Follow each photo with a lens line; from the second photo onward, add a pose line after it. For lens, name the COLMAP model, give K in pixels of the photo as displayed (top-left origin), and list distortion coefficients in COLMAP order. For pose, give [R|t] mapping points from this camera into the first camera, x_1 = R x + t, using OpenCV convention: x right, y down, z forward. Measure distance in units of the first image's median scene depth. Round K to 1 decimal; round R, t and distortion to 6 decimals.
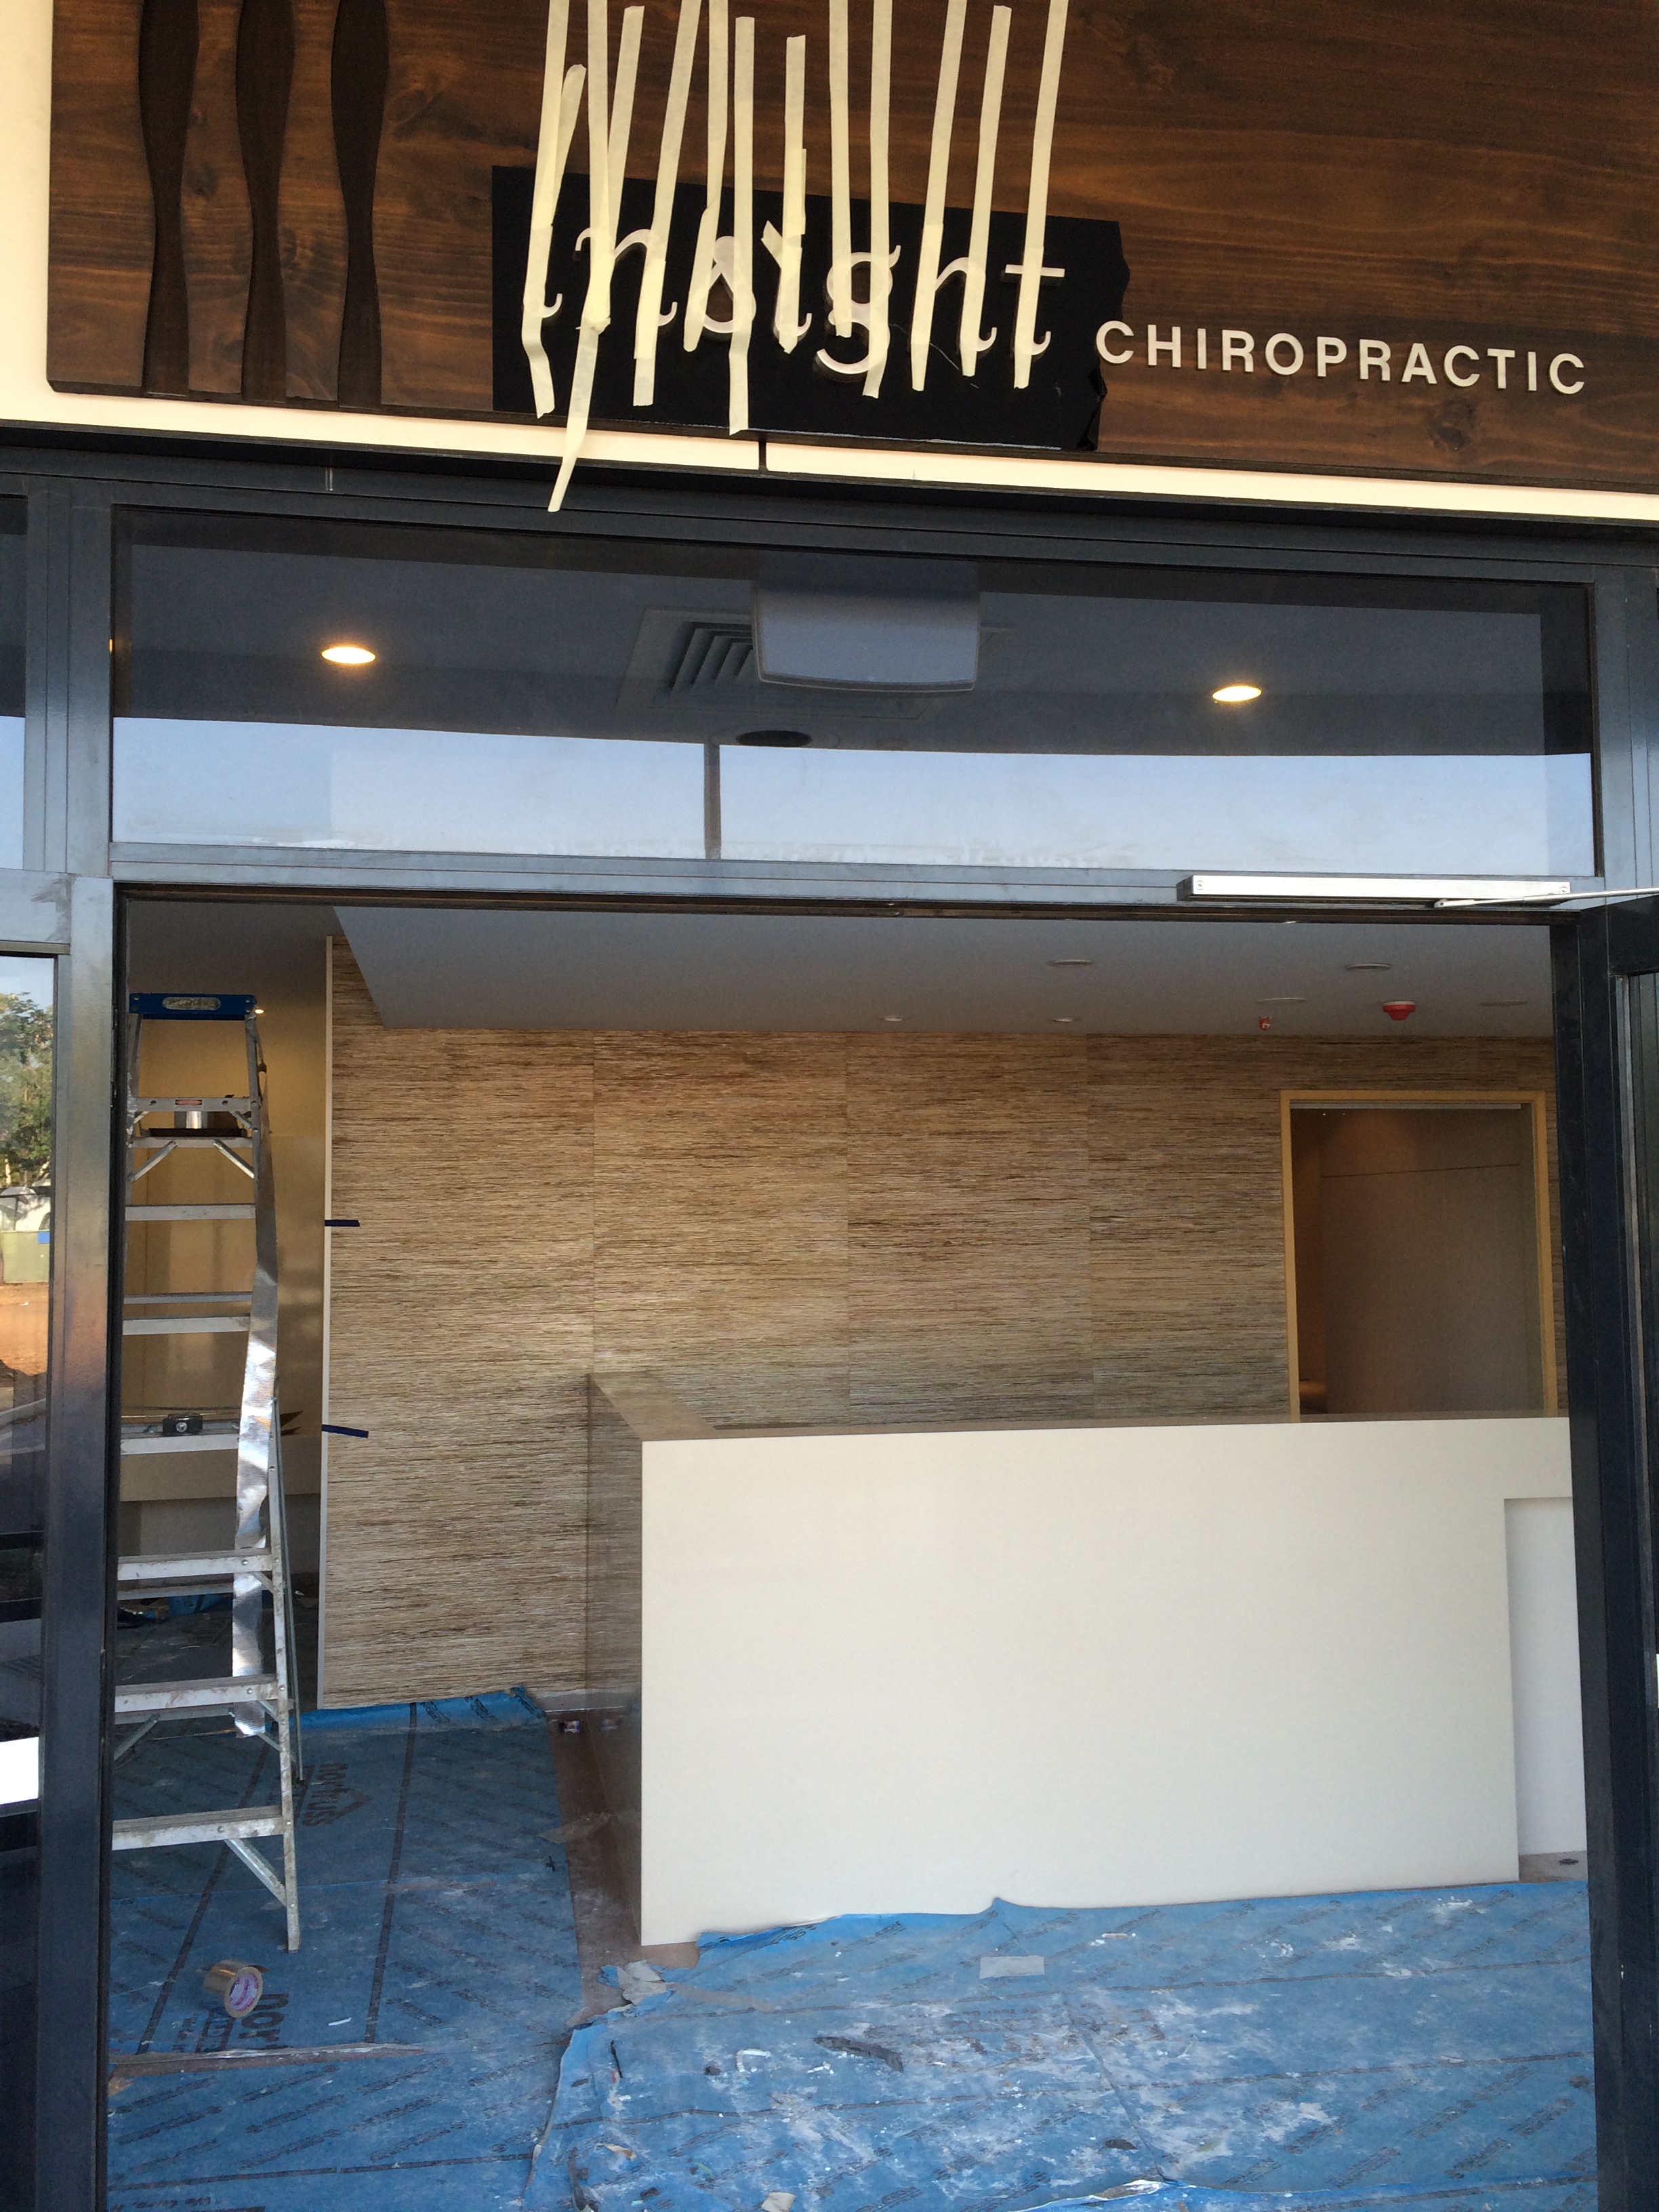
lens RADIAL K [[1887.4, 0, 839.6], [0, 1887.4, 1100.8], [0, 0, 1]] dist [0.069214, -0.089326]
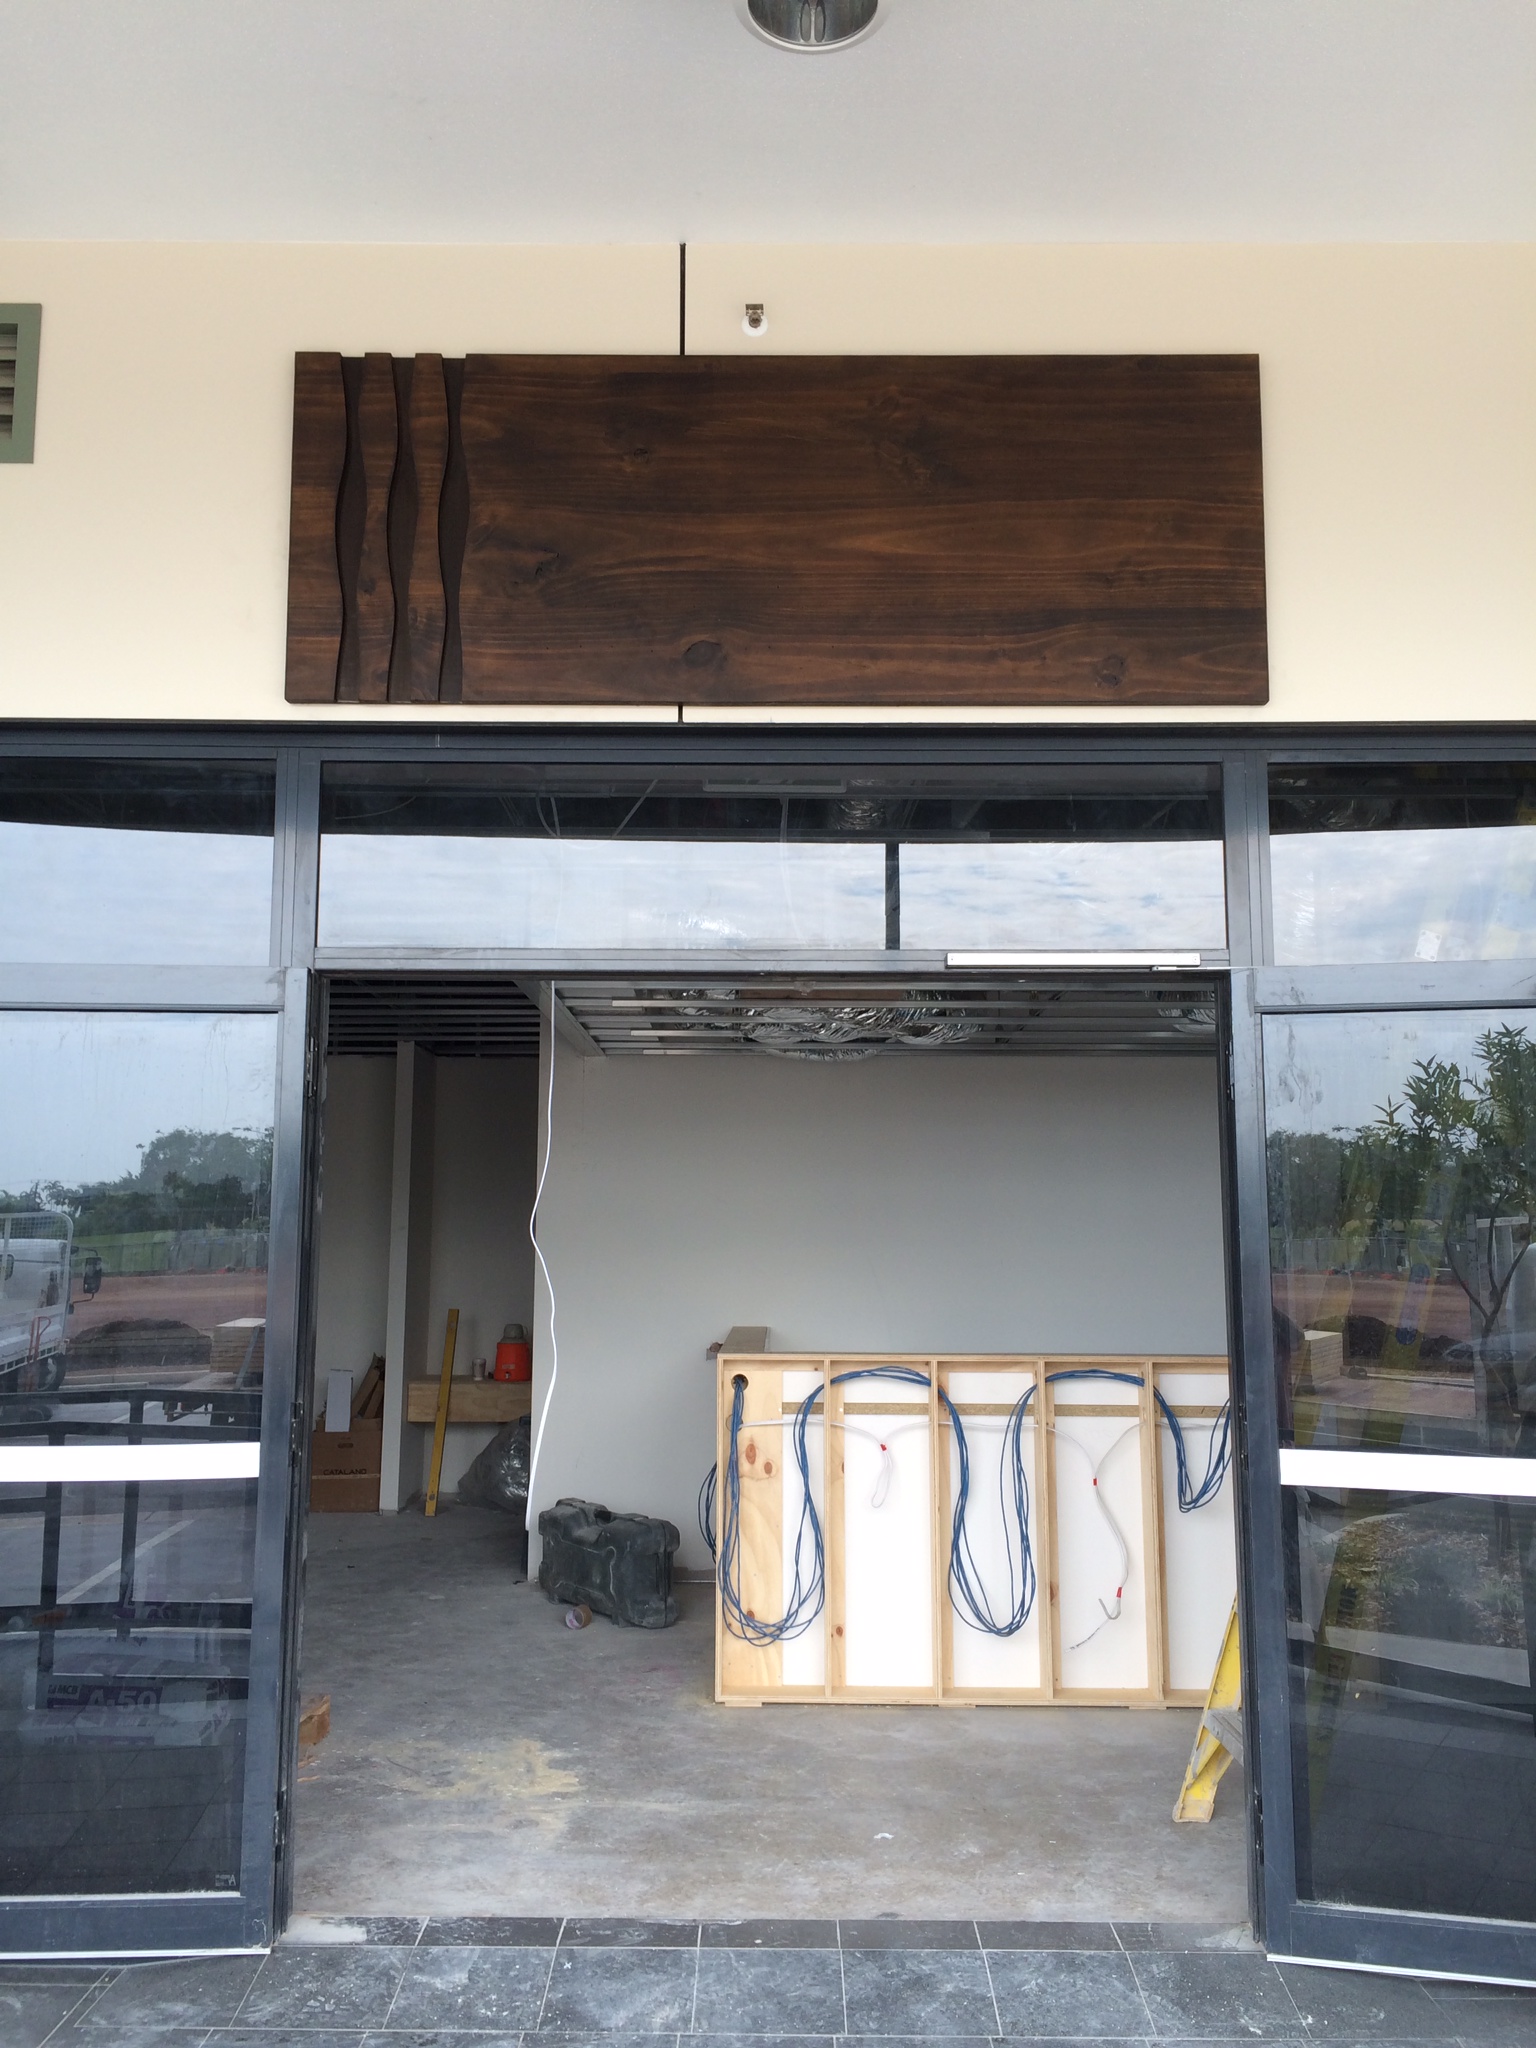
lens RADIAL K [[1747.5, 0, 772.8], [0, 1747.5, 1036.3], [0, 0, 1]] dist [0.069214, -0.089326]
pose [[0.981759, -0.010841, -0.189819, 0.347481], [-0.002142, 0.997679, -0.068059, 0.056451], [0.190116, 0.067224, 0.979457, -0.519001]]
